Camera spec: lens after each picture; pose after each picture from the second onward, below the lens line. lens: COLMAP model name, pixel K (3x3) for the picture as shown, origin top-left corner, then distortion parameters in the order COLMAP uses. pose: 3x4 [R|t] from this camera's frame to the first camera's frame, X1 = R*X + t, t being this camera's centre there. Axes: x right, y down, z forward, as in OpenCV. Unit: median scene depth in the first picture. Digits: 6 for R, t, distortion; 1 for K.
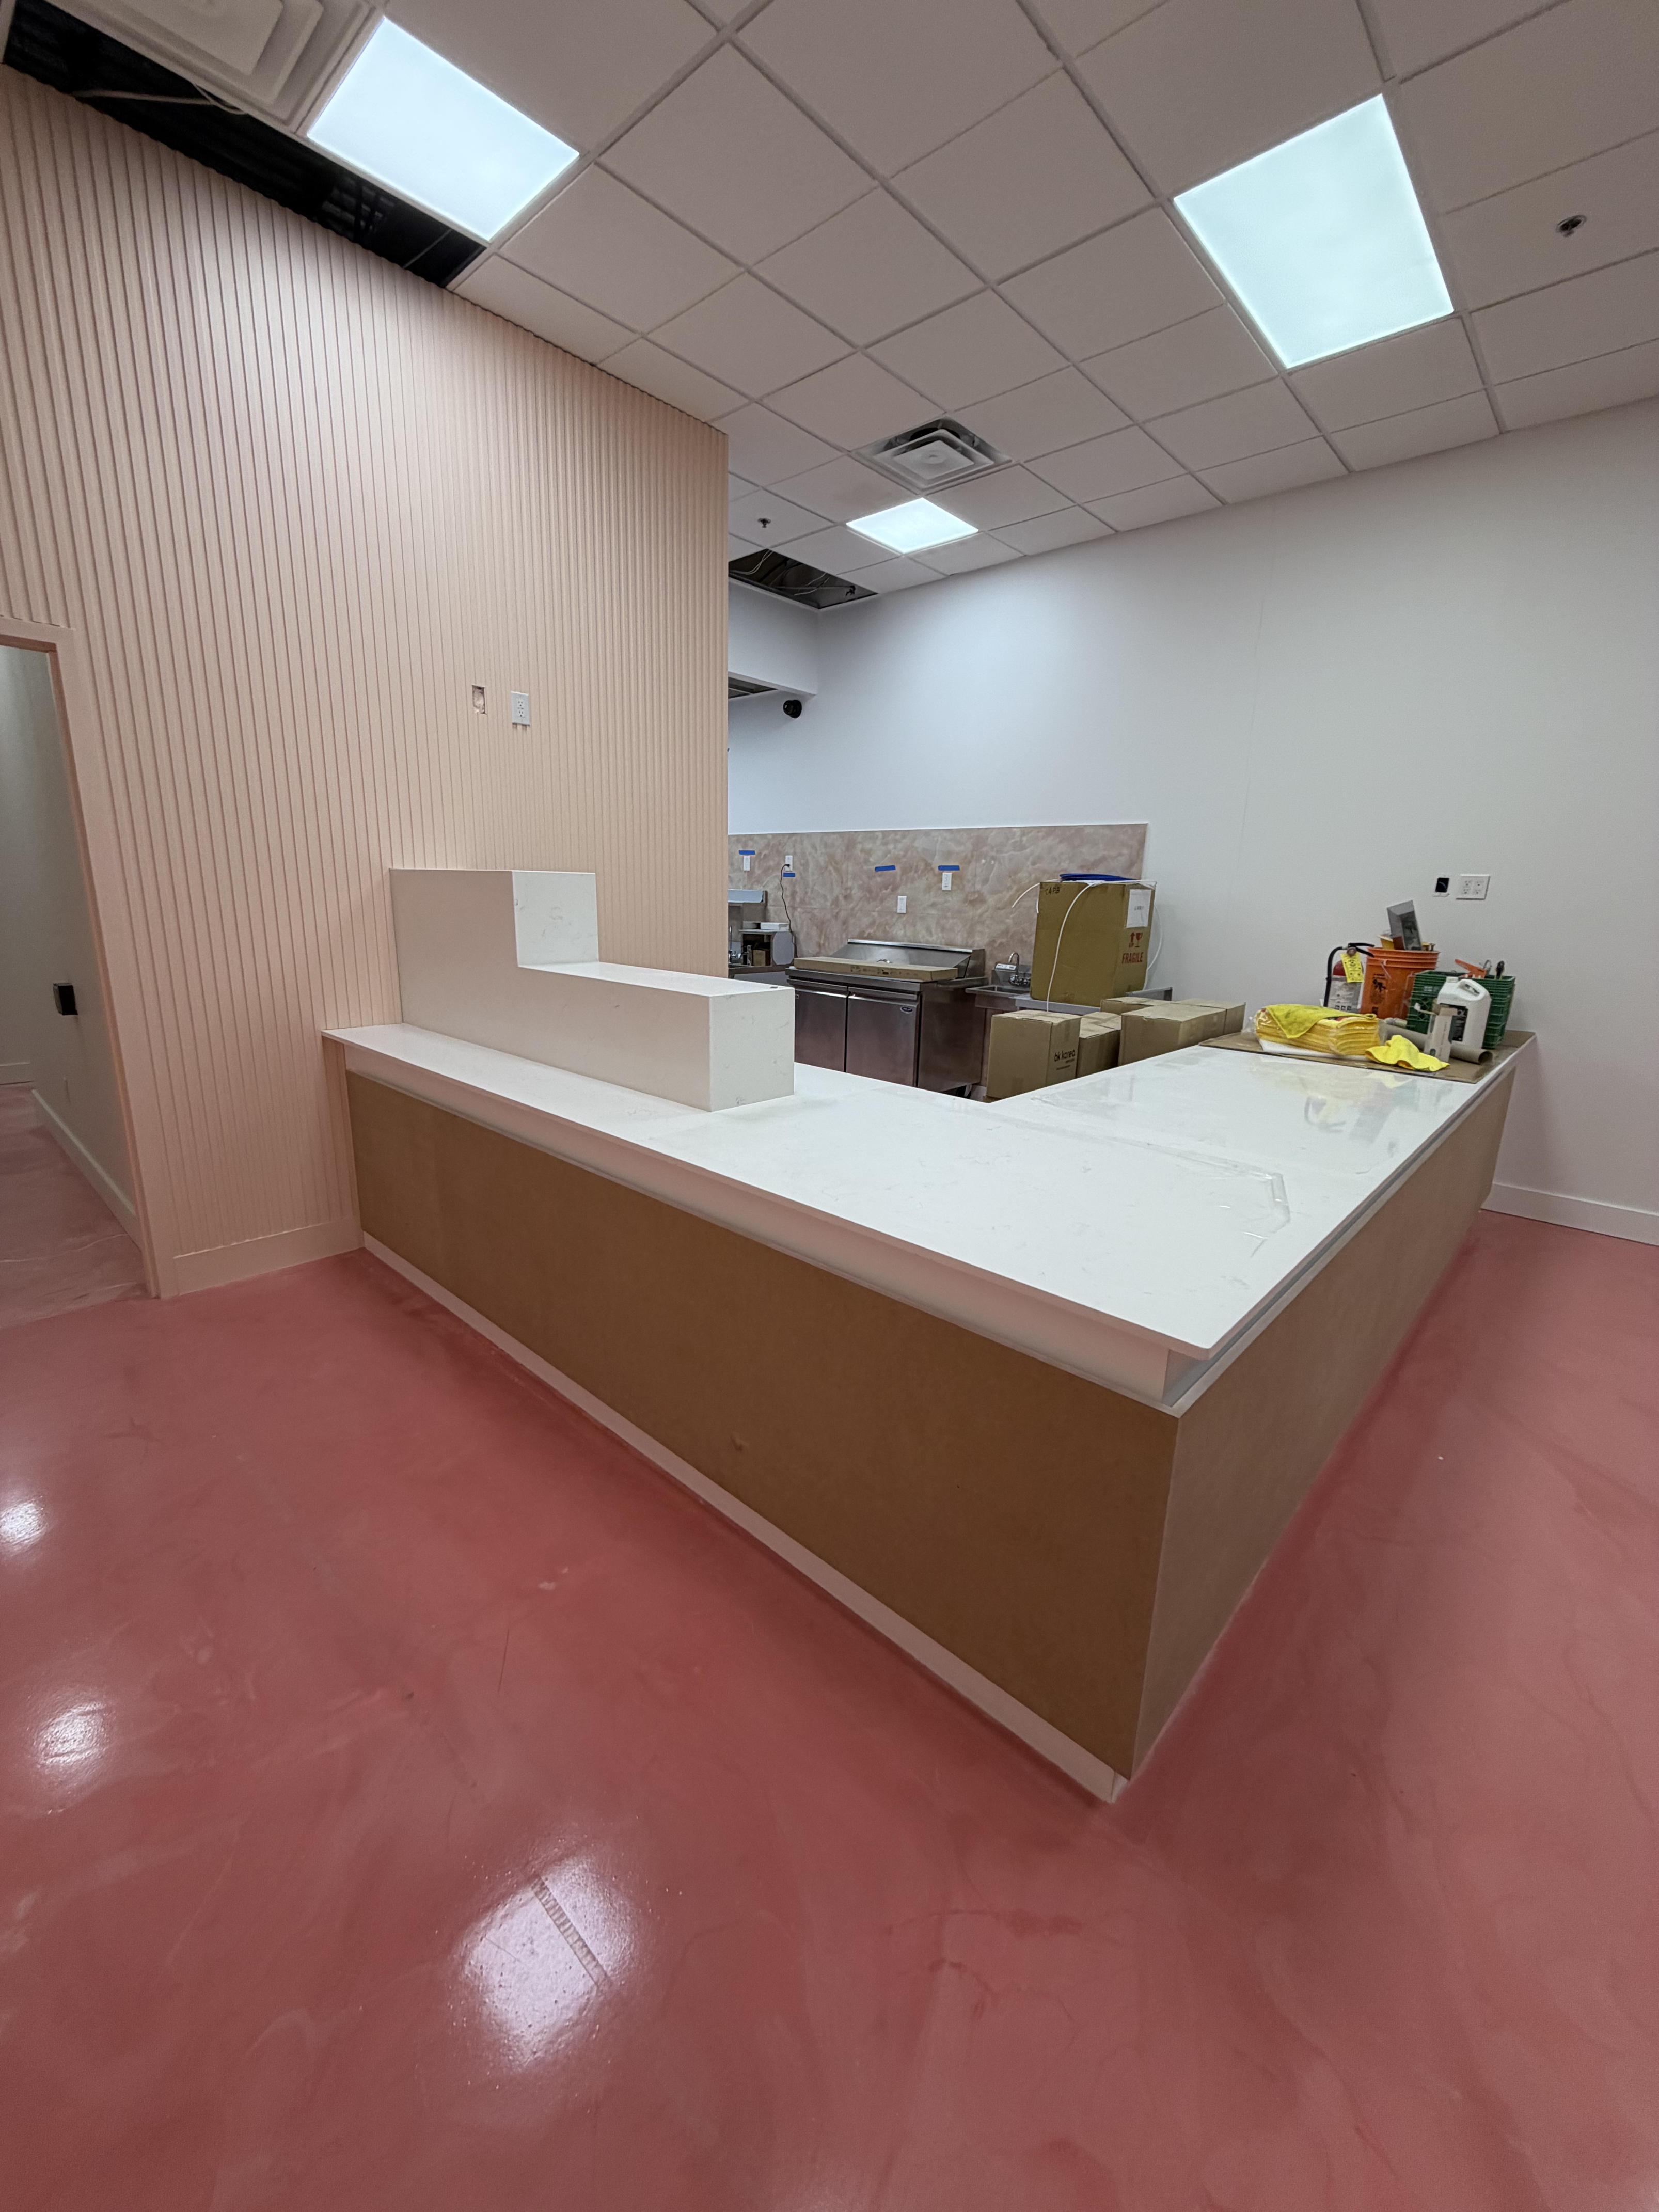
lens RADIAL K [[874.5, 0, 833.4], [0, 874.5, 1102.8], [0, 0, 1]] dist [-0.001401, 0.000069]
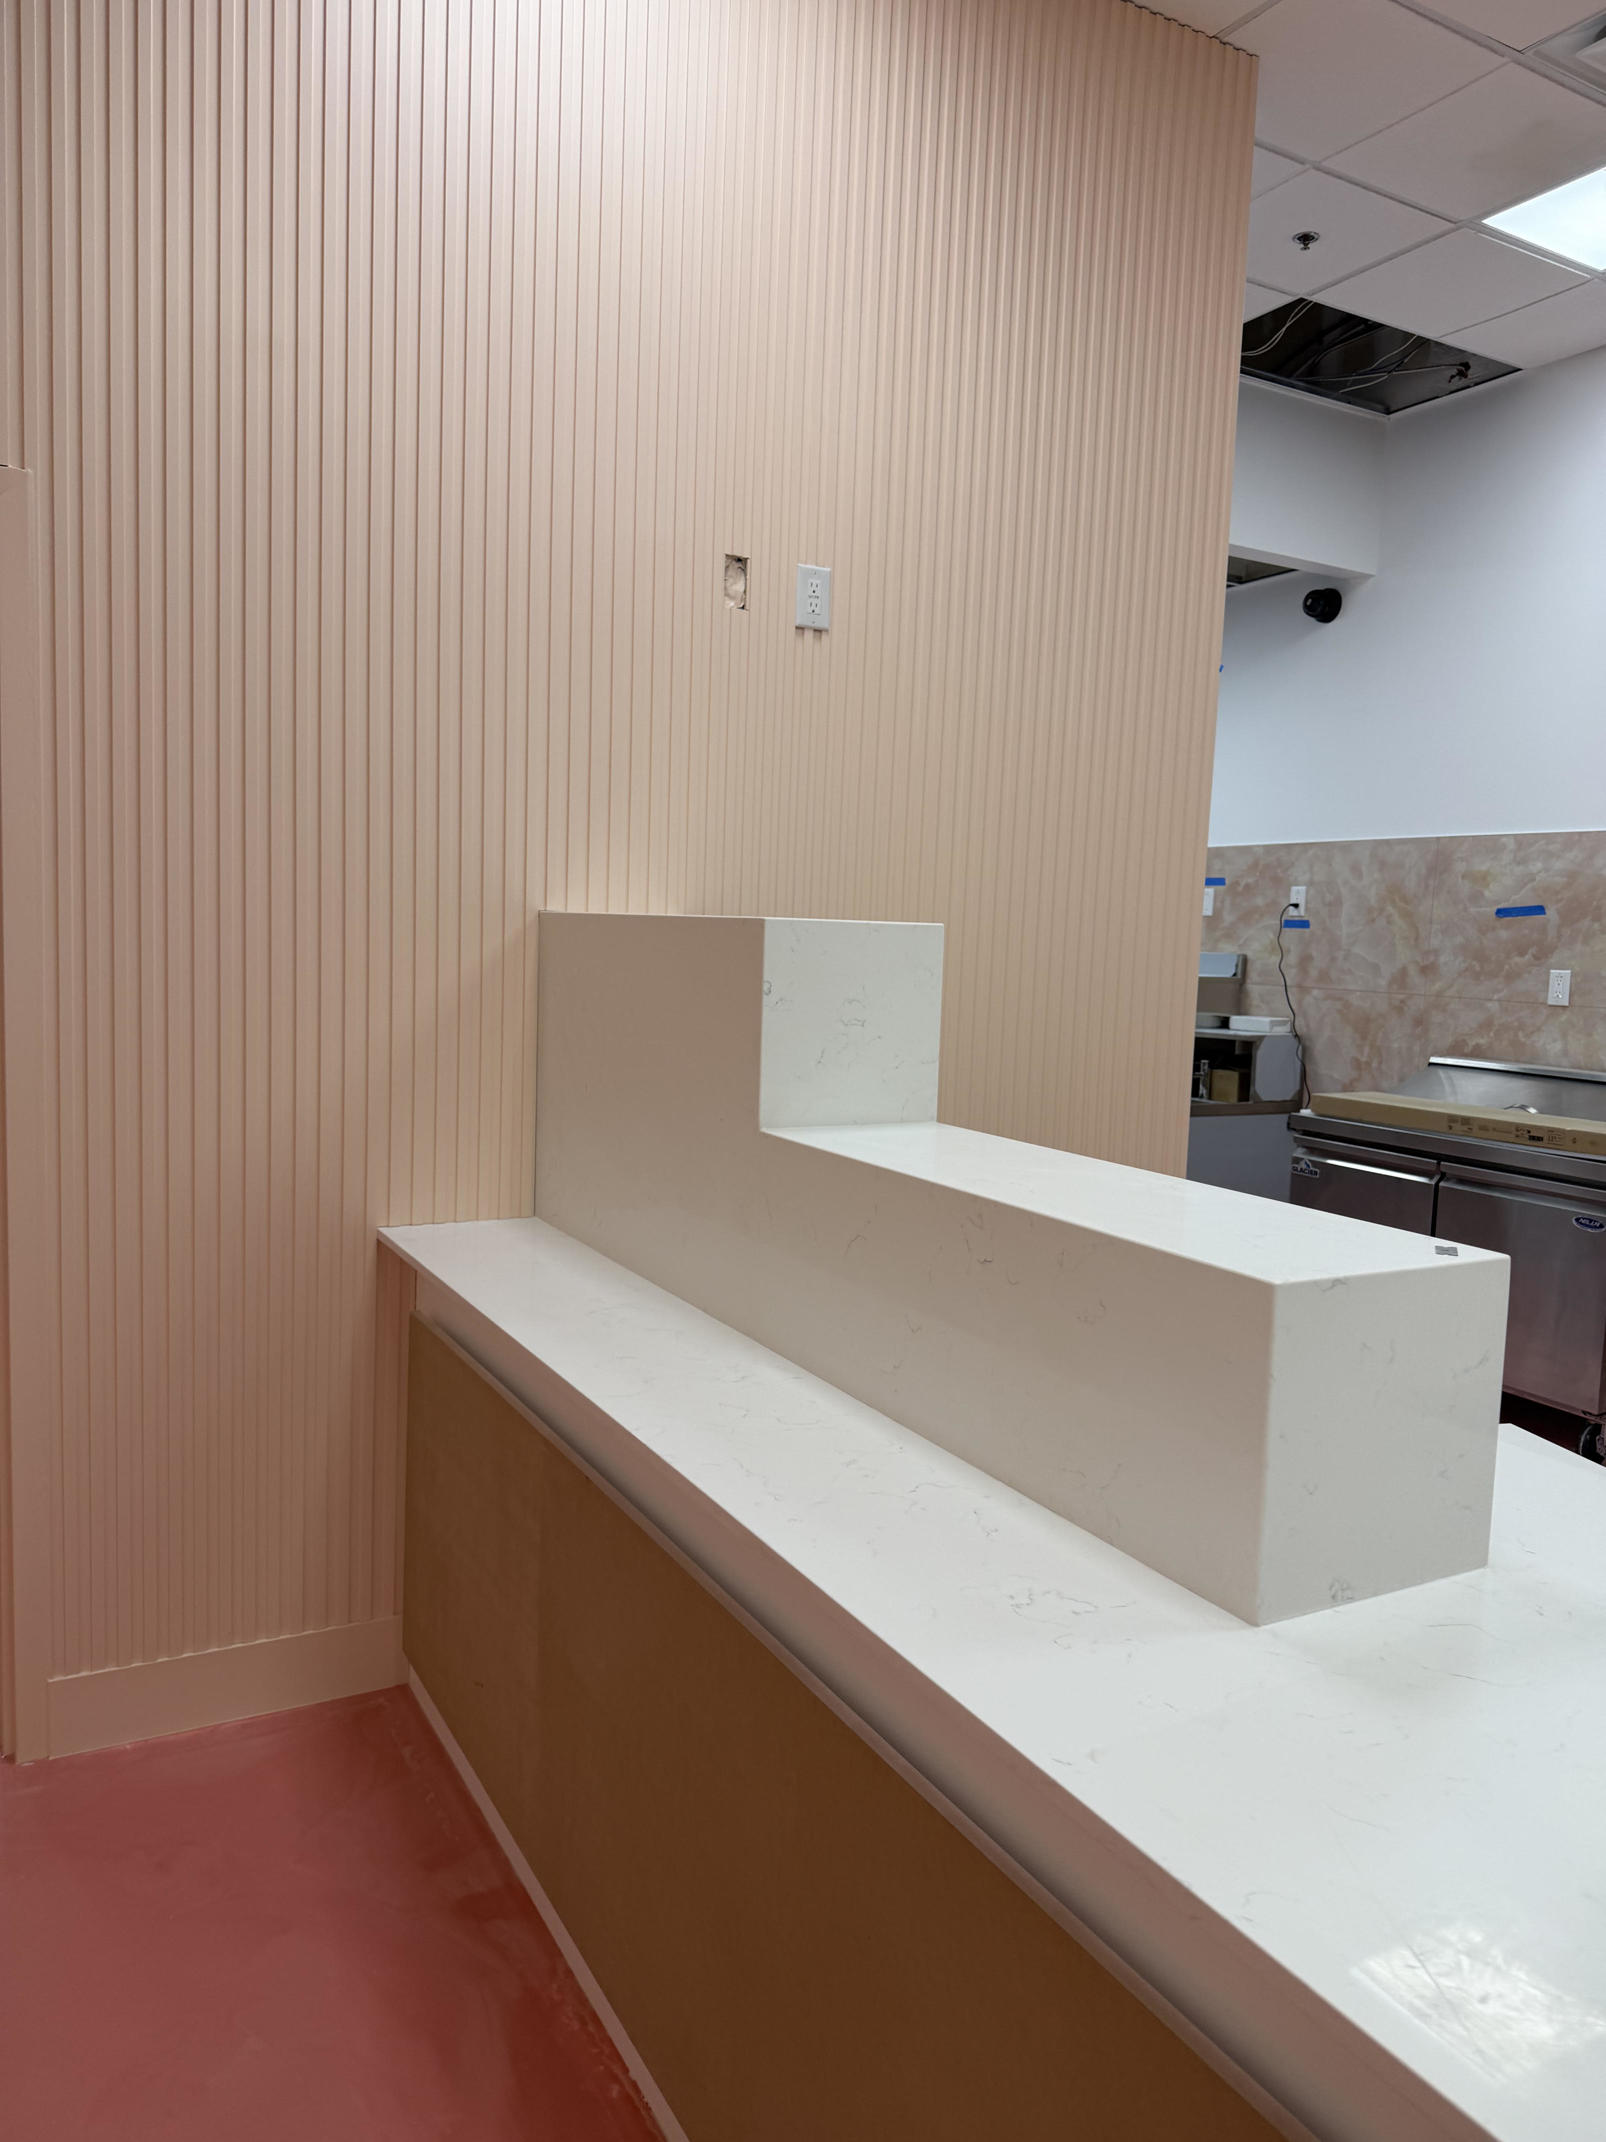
lens RADIAL K [[1521.6, 0, 816.1], [0, 1521.6, 1073.3], [0, 0, 1]] dist [0.024042, -0.004545]
pose [[0.950369, 0.034985, -0.309151, -0.046171], [-0.082406, 0.986475, -0.141692, -0.036191], [0.300012, 0.160136, 0.940398, 0.133158]]
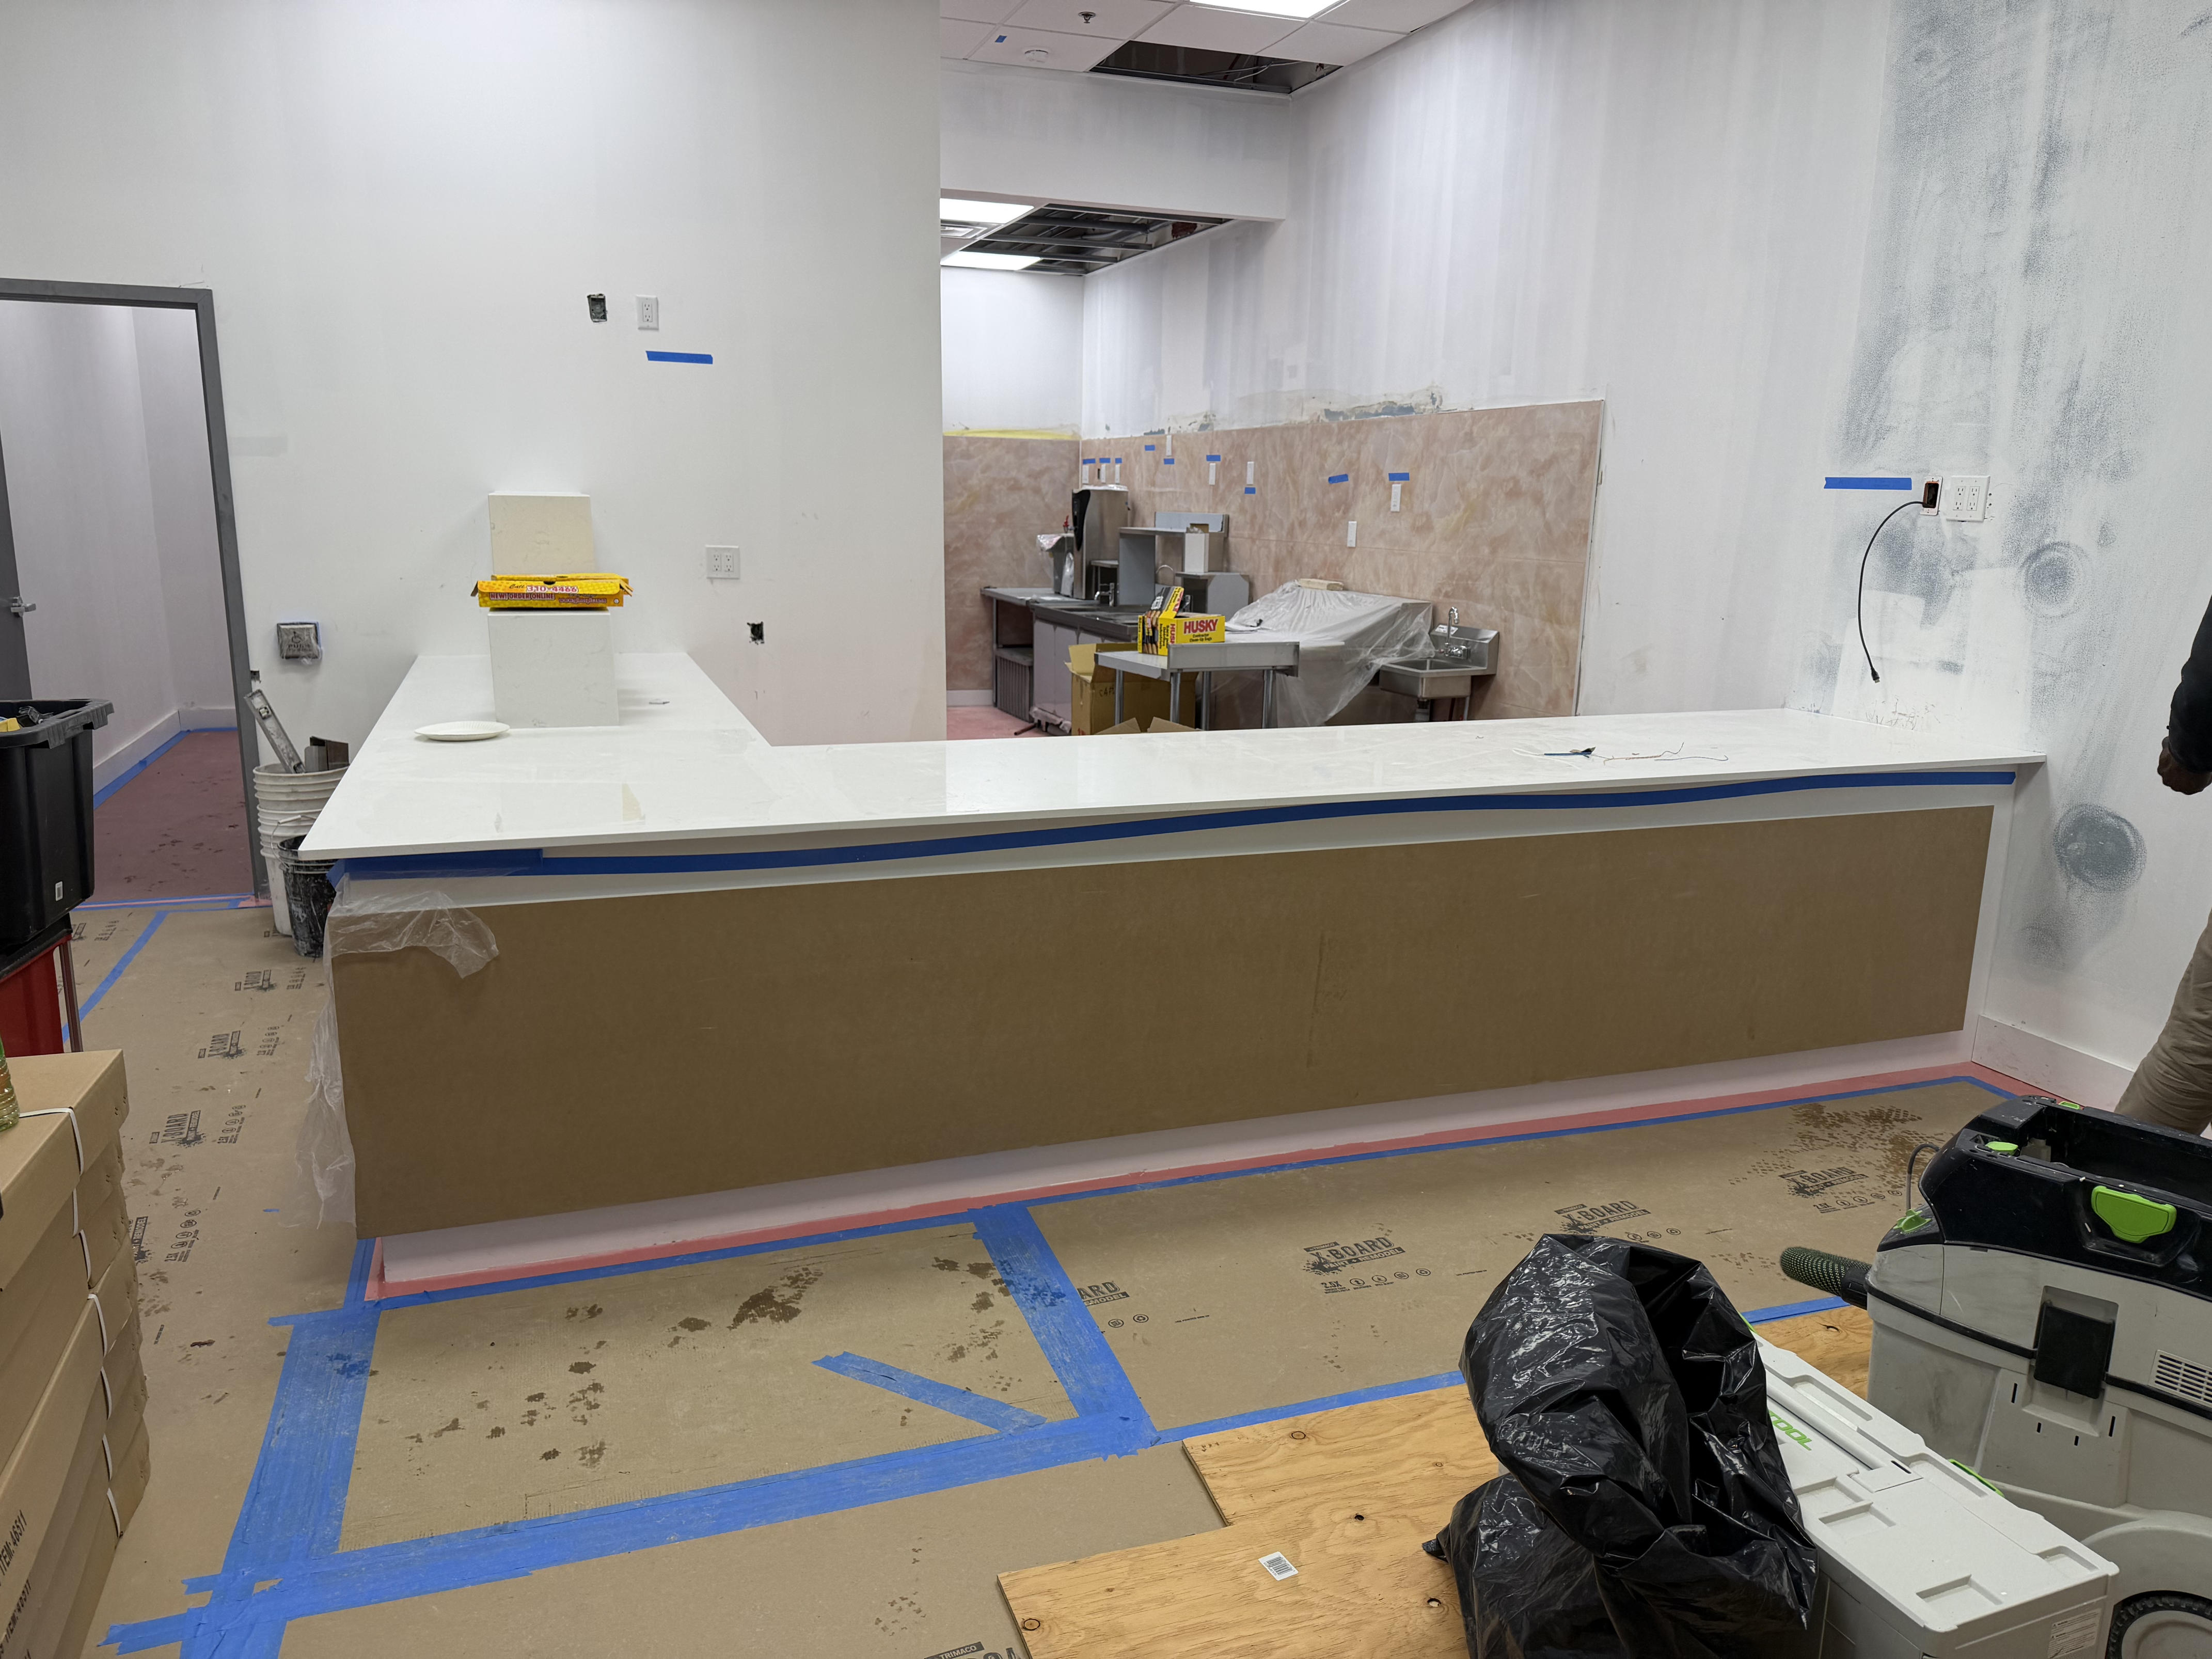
lens RADIAL K [[1571.3, 0, 1091.3], [0, 1571.3, 839.6], [0, 0, 1]] dist [0.024042, -0.004545]
pose [[0.885626, 0.086868, -0.456203, 0.480275], [-0.103234, 0.994596, -0.011022, 0.032633], [0.452780, 0.056857, 0.889808, -0.117014]]
